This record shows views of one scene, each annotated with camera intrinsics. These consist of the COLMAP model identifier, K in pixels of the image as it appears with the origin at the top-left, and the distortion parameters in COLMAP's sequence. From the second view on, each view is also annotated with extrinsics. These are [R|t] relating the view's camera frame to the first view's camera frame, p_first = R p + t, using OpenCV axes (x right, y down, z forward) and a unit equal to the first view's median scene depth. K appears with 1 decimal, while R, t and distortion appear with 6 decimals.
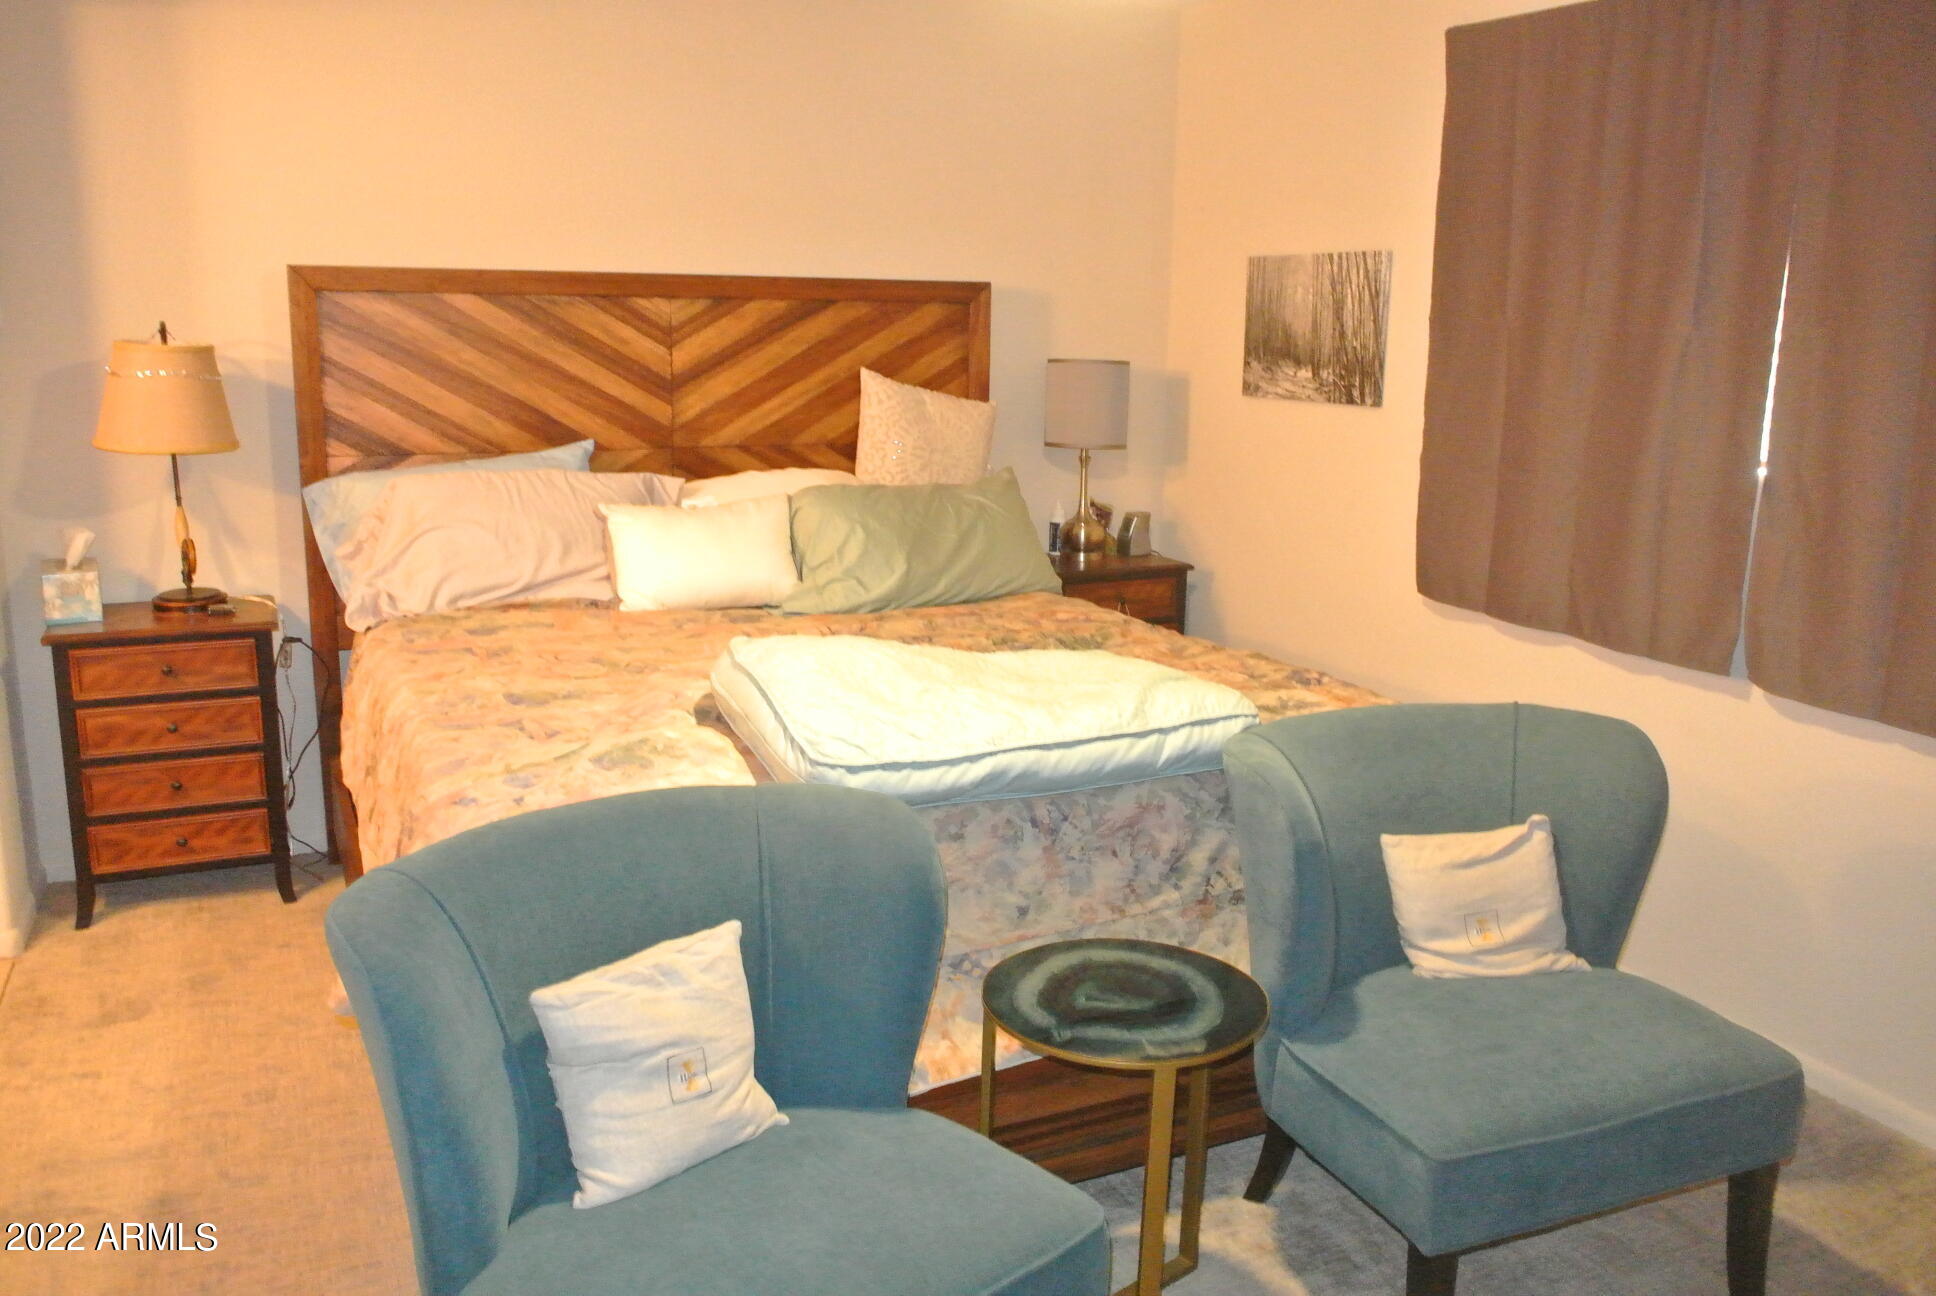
lens RADIAL K [[1513.7, 0, 970.4], [0, 1513.7, 637.5], [0, 0, 1]] dist [-0.067526, 0.039734]
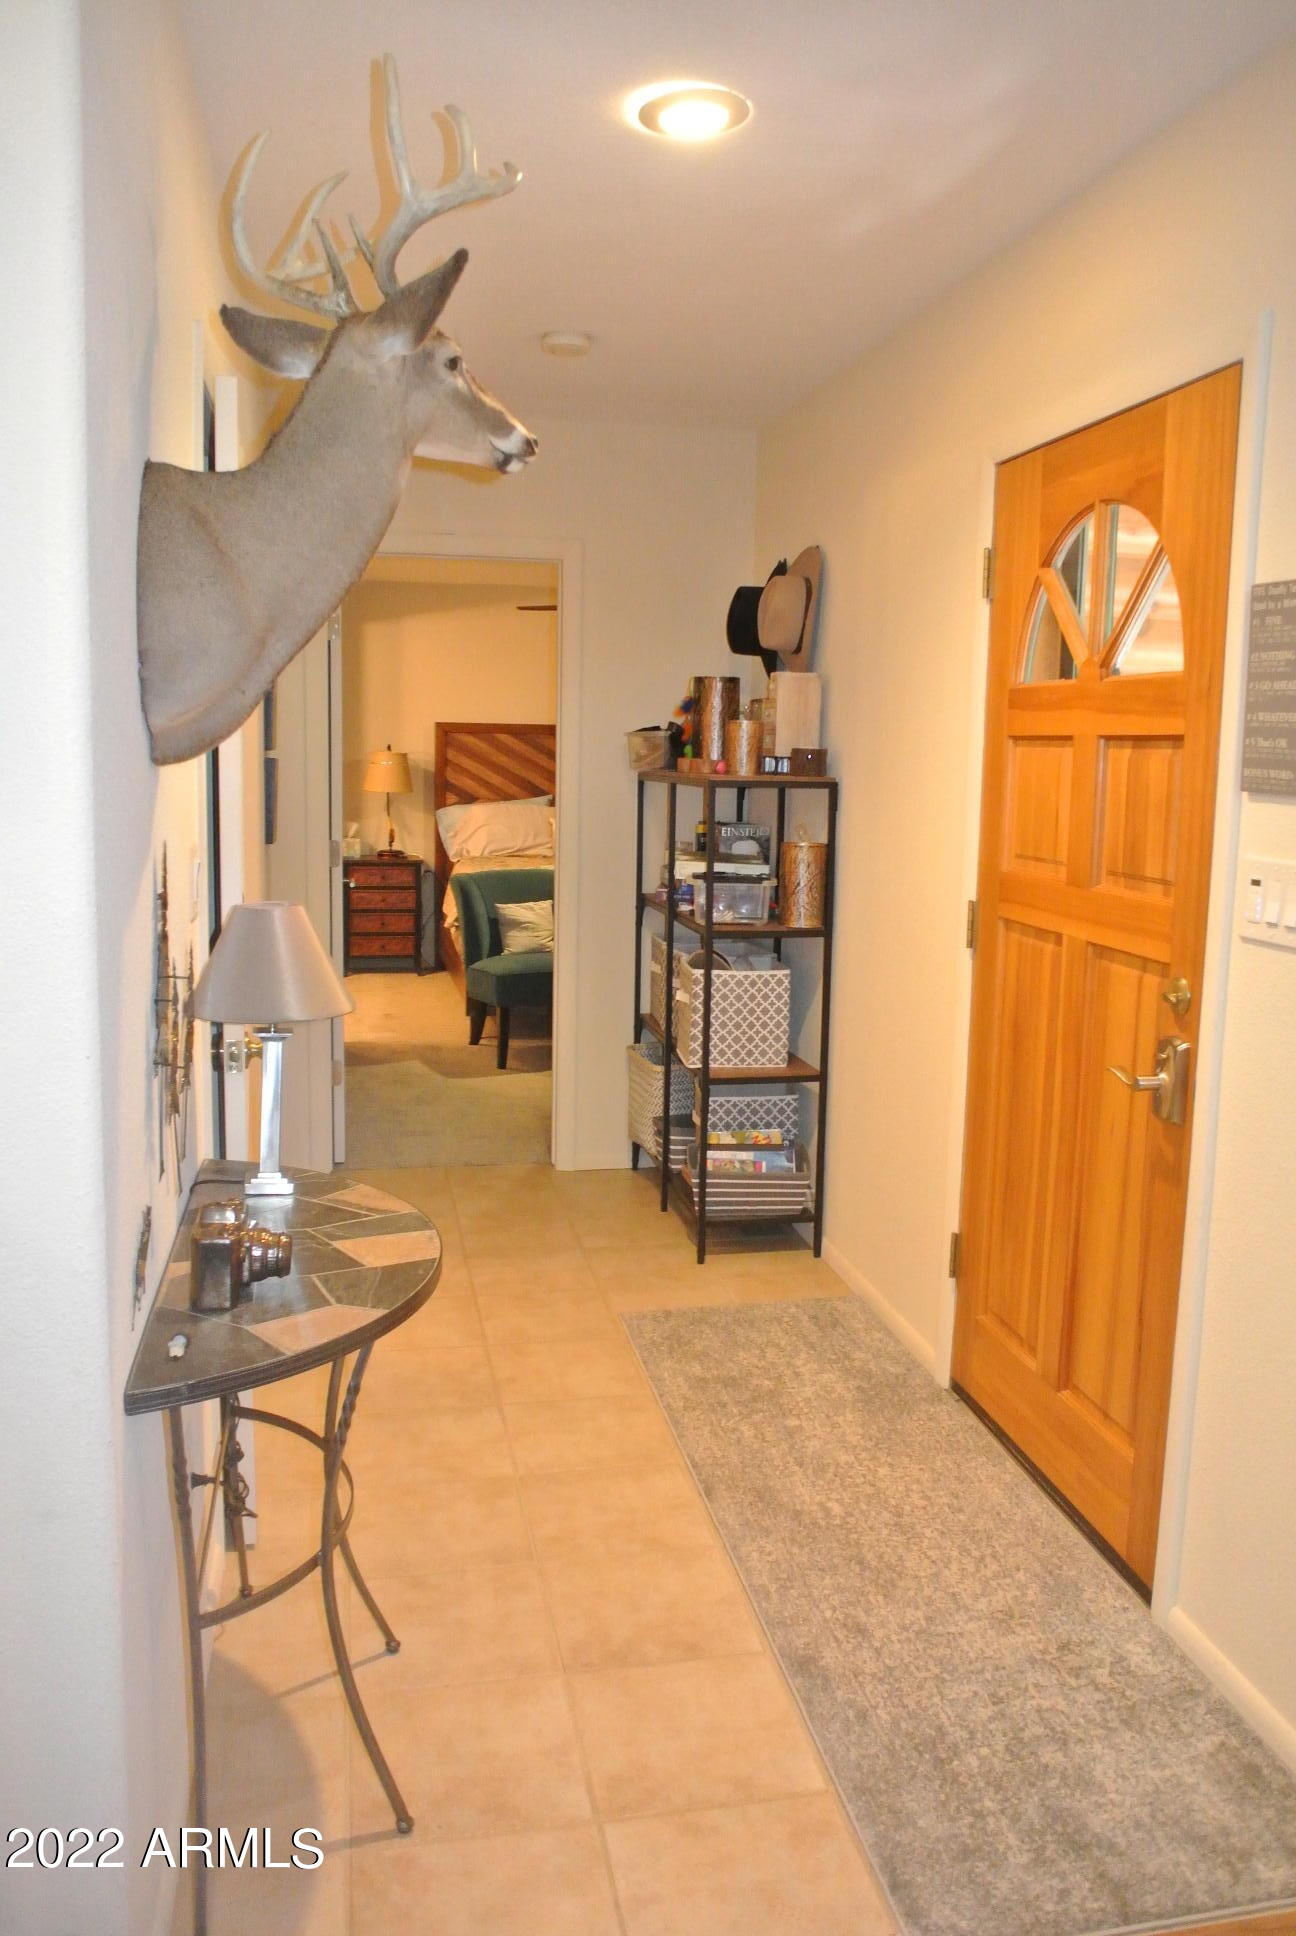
lens RADIAL K [[1513.7, 0, 648.2], [0, 1513.7, 970.2], [0, 0, 1]] dist [-0.067526, 0.039734]
pose [[0.968584, 0.029495, -0.246929, 0.536558], [-0.048677, 0.996220, -0.071942, 0.336308], [0.243874, 0.081702, 0.966359, -1.352389]]
